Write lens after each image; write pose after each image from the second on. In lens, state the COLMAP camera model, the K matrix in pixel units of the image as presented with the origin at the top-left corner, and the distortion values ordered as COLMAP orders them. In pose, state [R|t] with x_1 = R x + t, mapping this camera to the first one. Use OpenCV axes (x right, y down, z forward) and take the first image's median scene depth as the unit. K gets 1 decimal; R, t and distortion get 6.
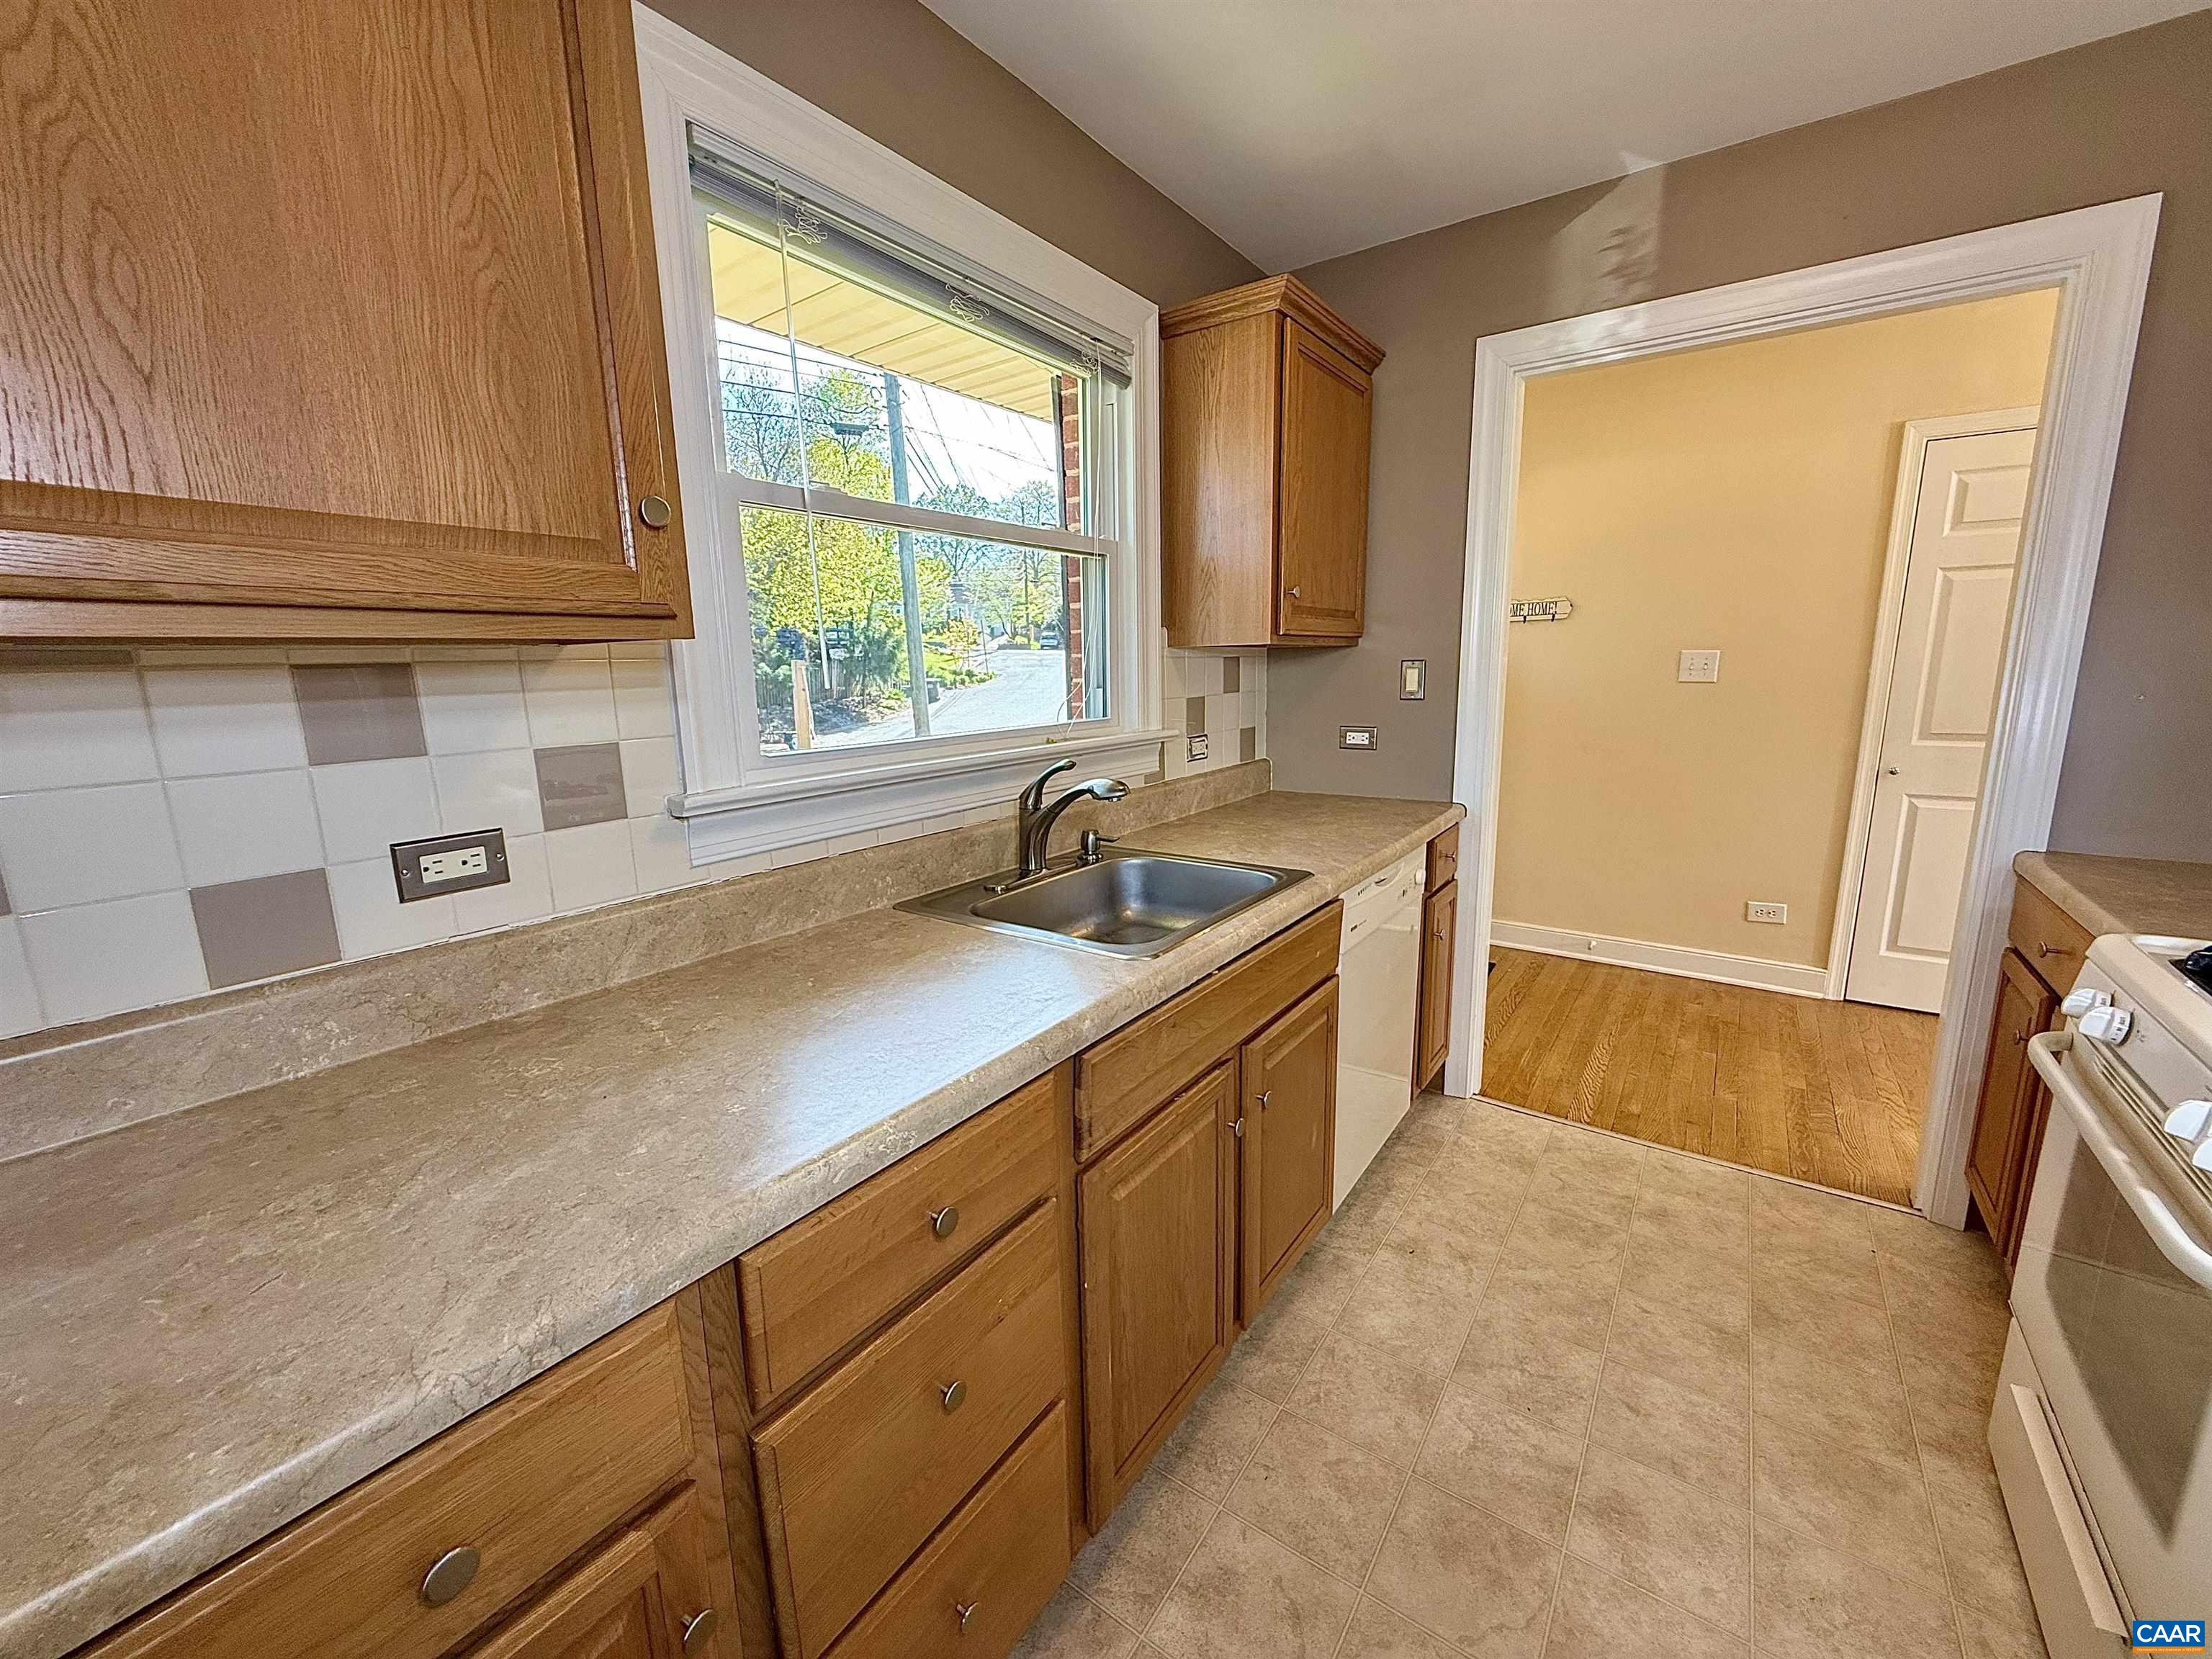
lens RADIAL K [[882.6, 0, 1101.5], [0, 882.6, 829.6], [0, 0, 1]] dist [0.001048, 0.000034]
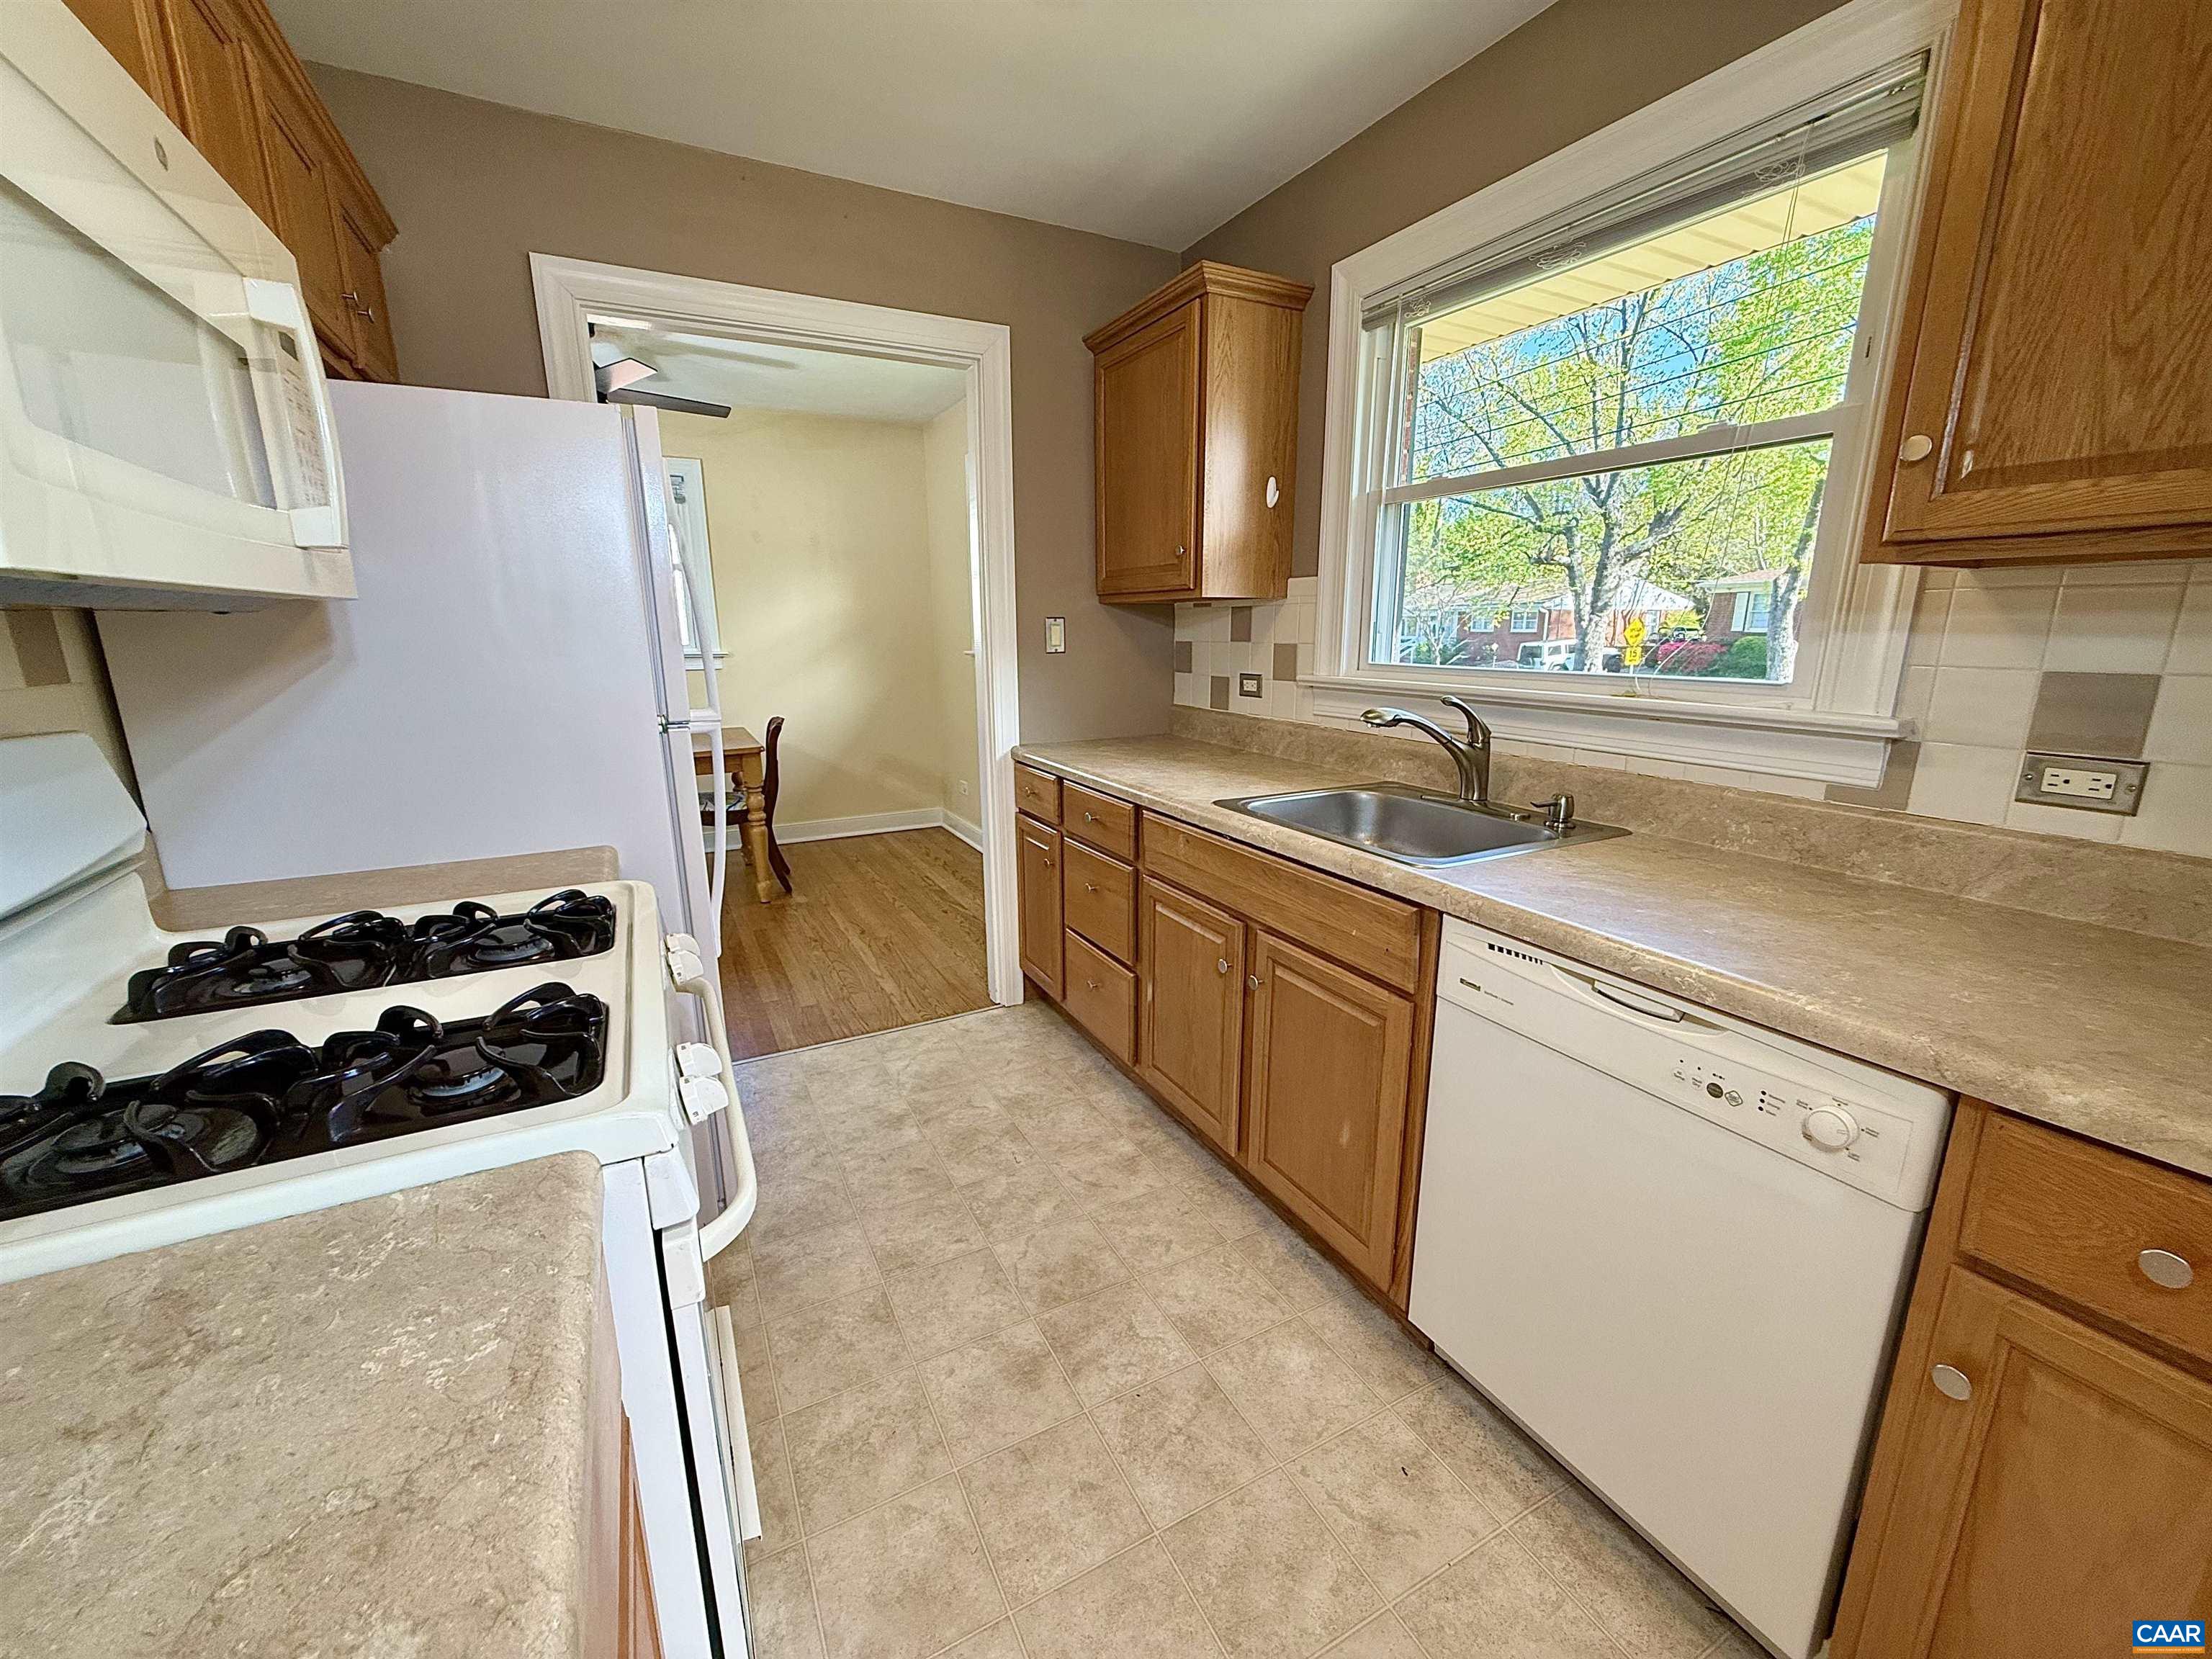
lens RADIAL K [[882.6, 0, 1103.1], [0, 882.6, 828.4], [0, 0, 1]] dist [0.001048, 0.000034]
pose [[-0.450125, 0.223924, -0.864433, 1.453126], [-0.153099, 0.934361, 0.321760, -0.273062], [0.879743, 0.277176, -0.386297, 1.418465]]
